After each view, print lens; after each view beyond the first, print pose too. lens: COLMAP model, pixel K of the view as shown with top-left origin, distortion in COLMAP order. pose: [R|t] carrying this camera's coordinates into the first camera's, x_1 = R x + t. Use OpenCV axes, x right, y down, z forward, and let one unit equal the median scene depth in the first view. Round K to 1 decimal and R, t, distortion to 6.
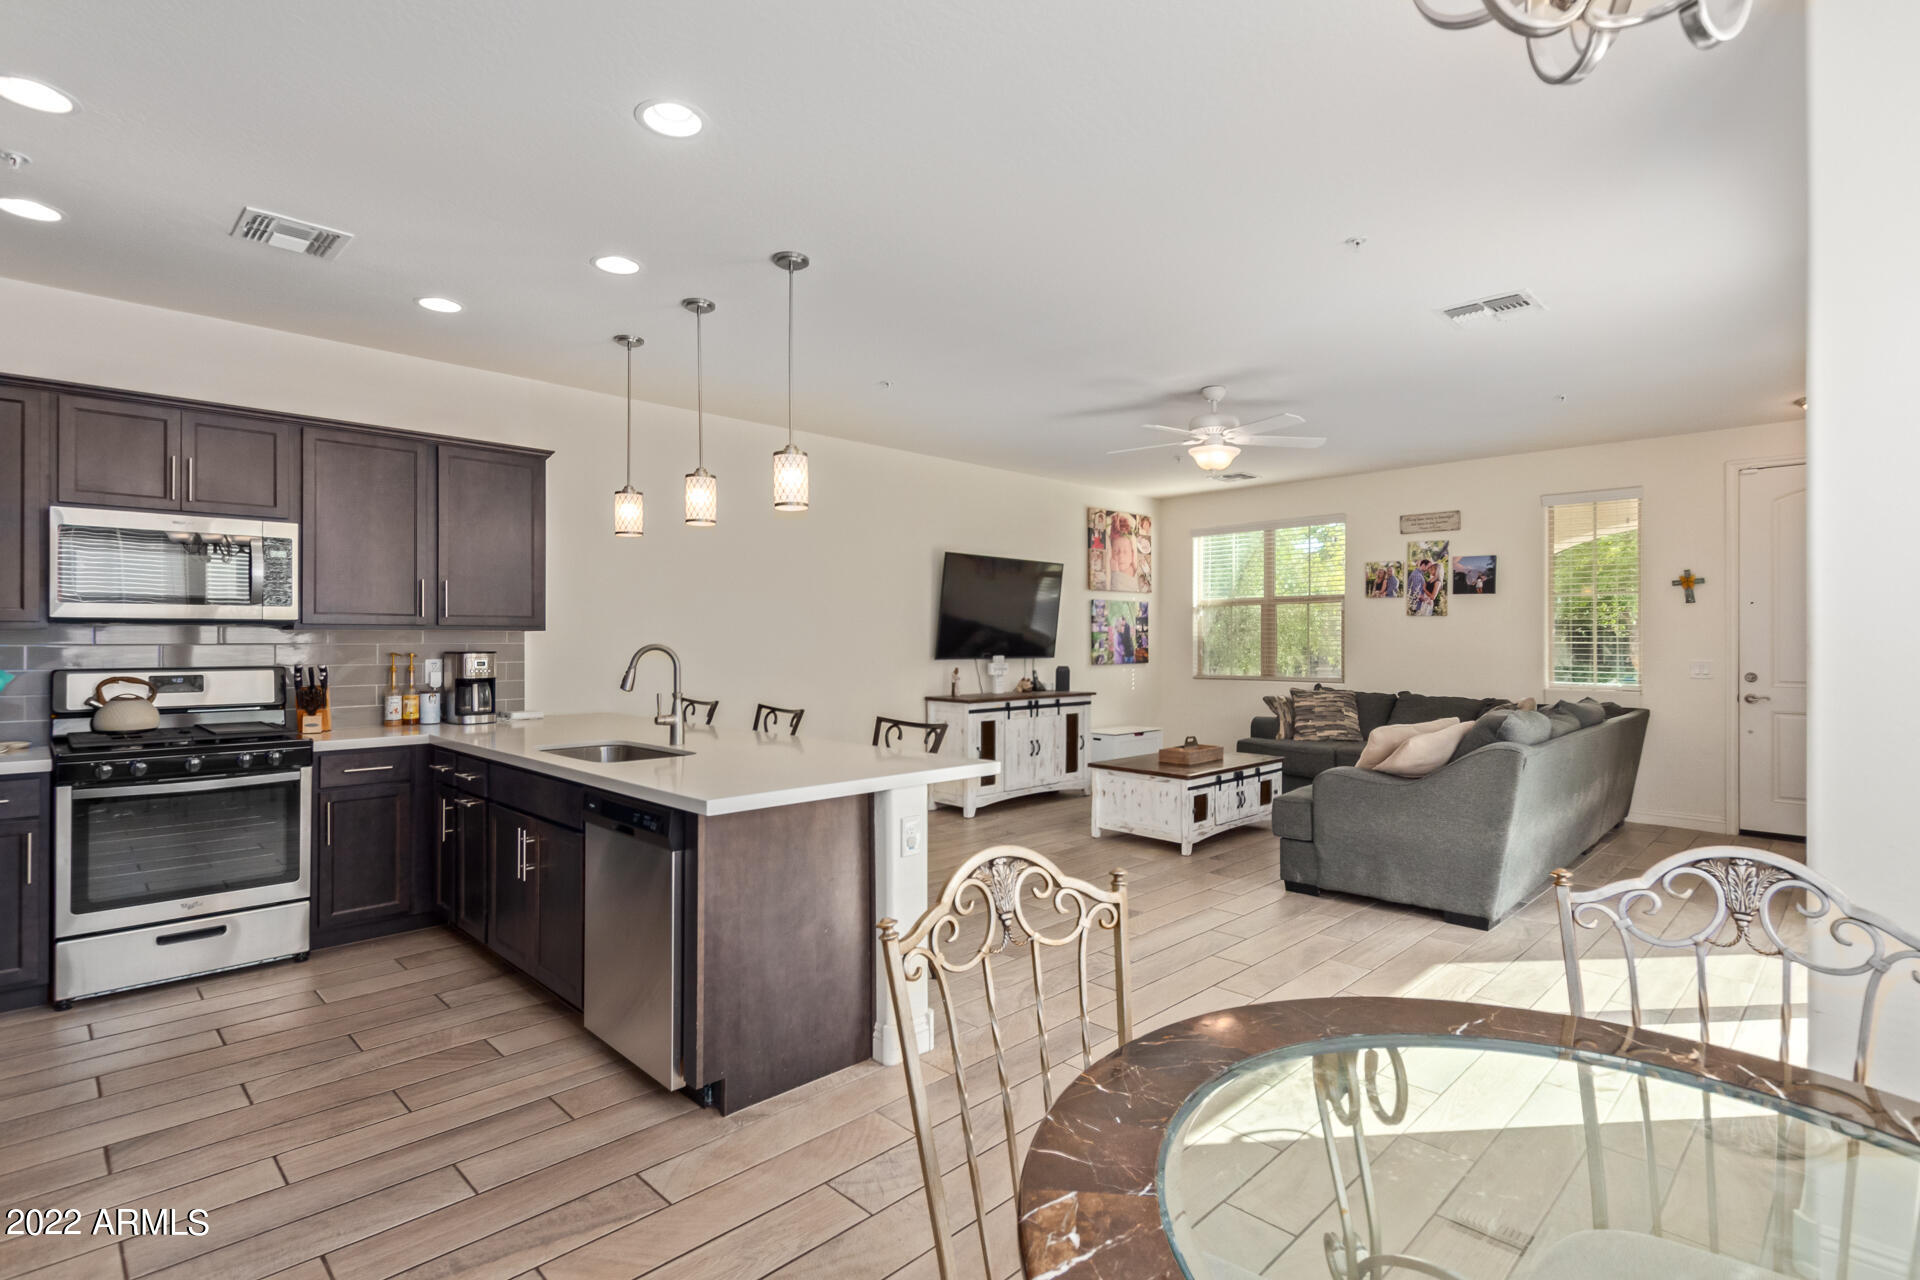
lens RADIAL K [[931.8, 0, 940.9], [0, 931.8, 640.3], [0, 0, 1]] dist [0.009389, -0.001964]
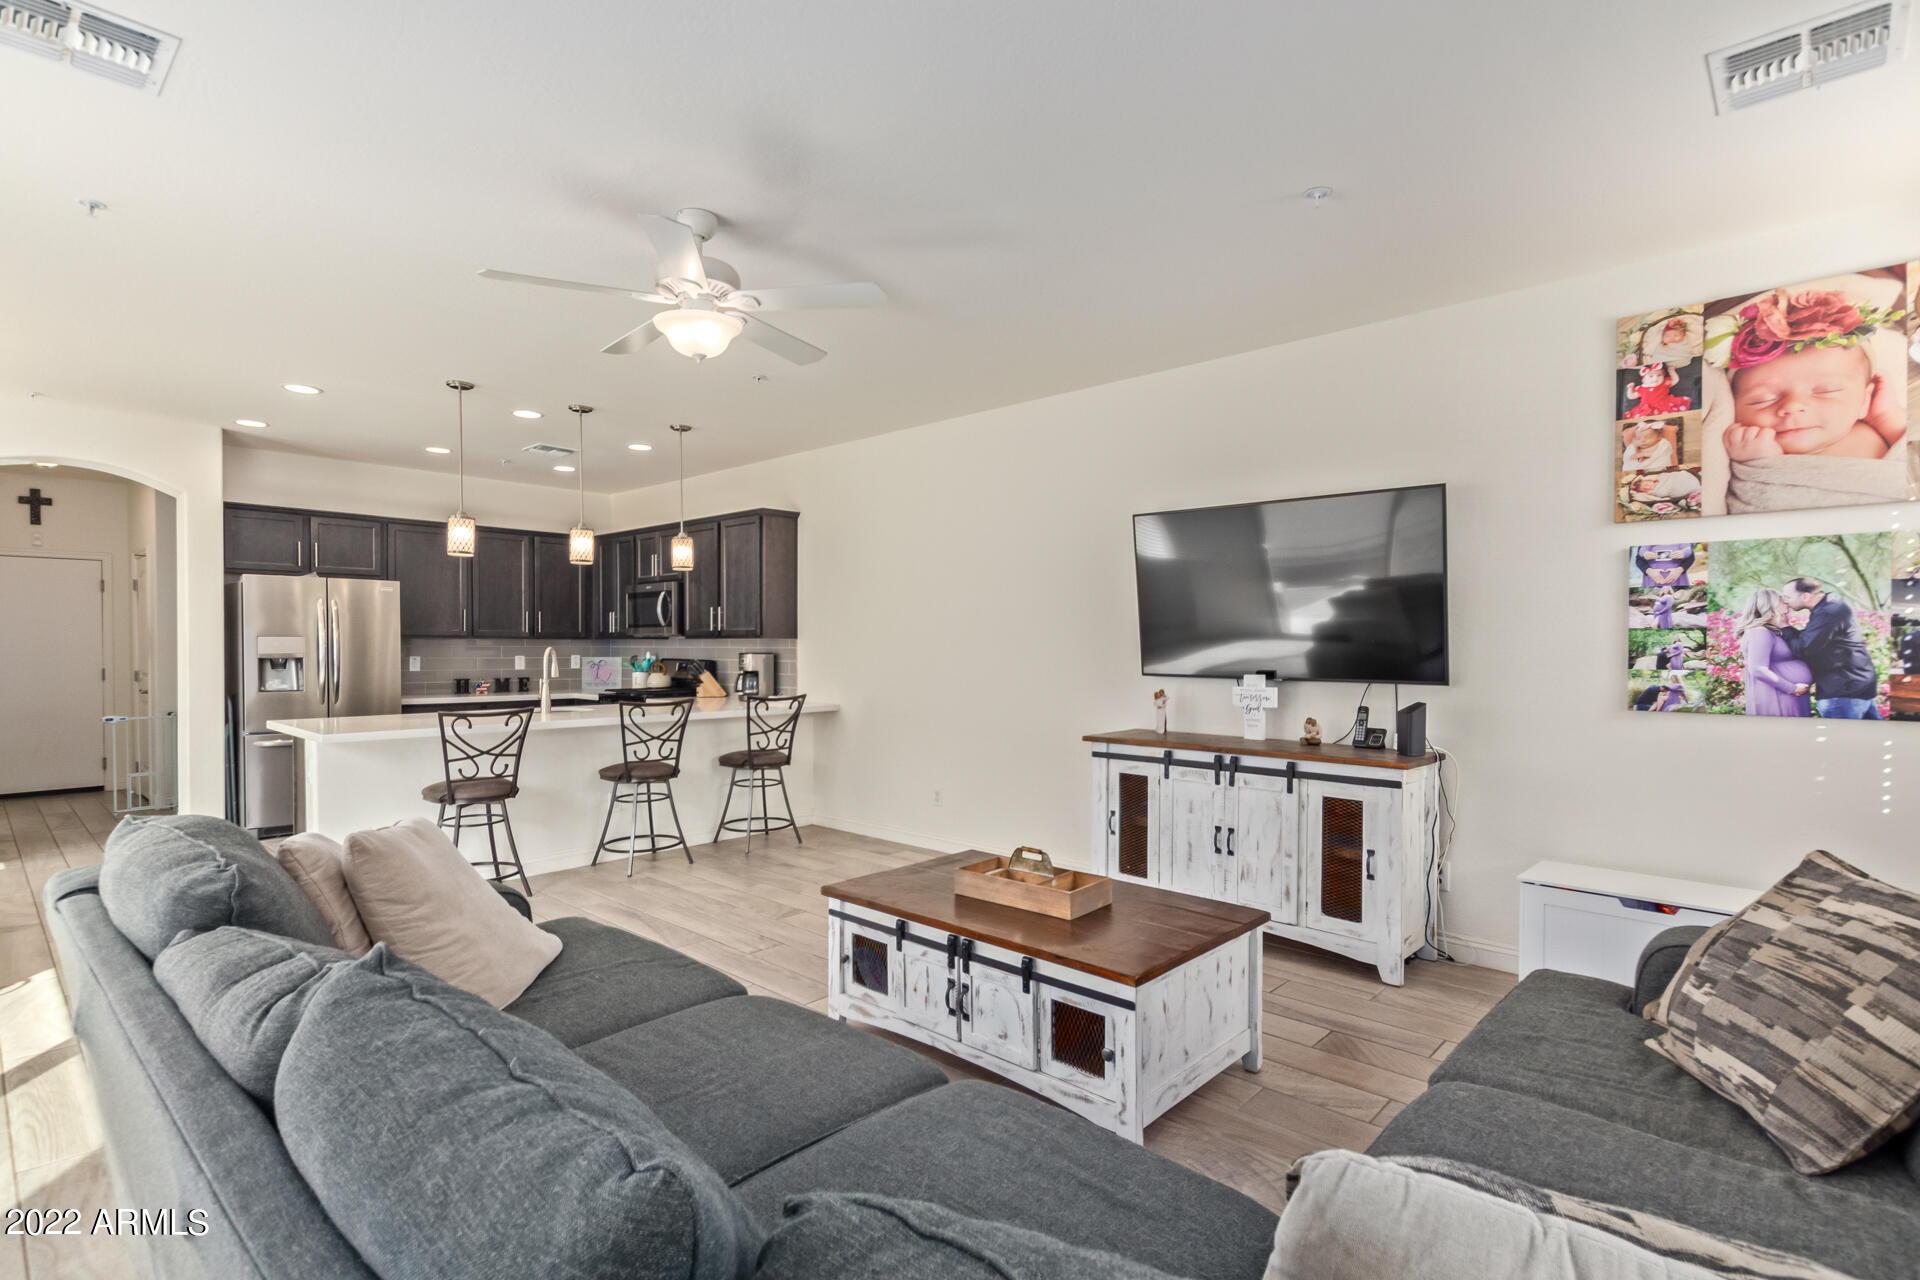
lens RADIAL K [[931.8, 0, 972.1], [0, 931.8, 656.8], [0, 0, 1]] dist [0.009389, -0.001964]
pose [[0.055145, 0.014430, -0.998374, 0.649548], [-0.002092, 0.999895, 0.014336, -0.002244], [0.998476, 0.001298, 0.055170, 0.824997]]
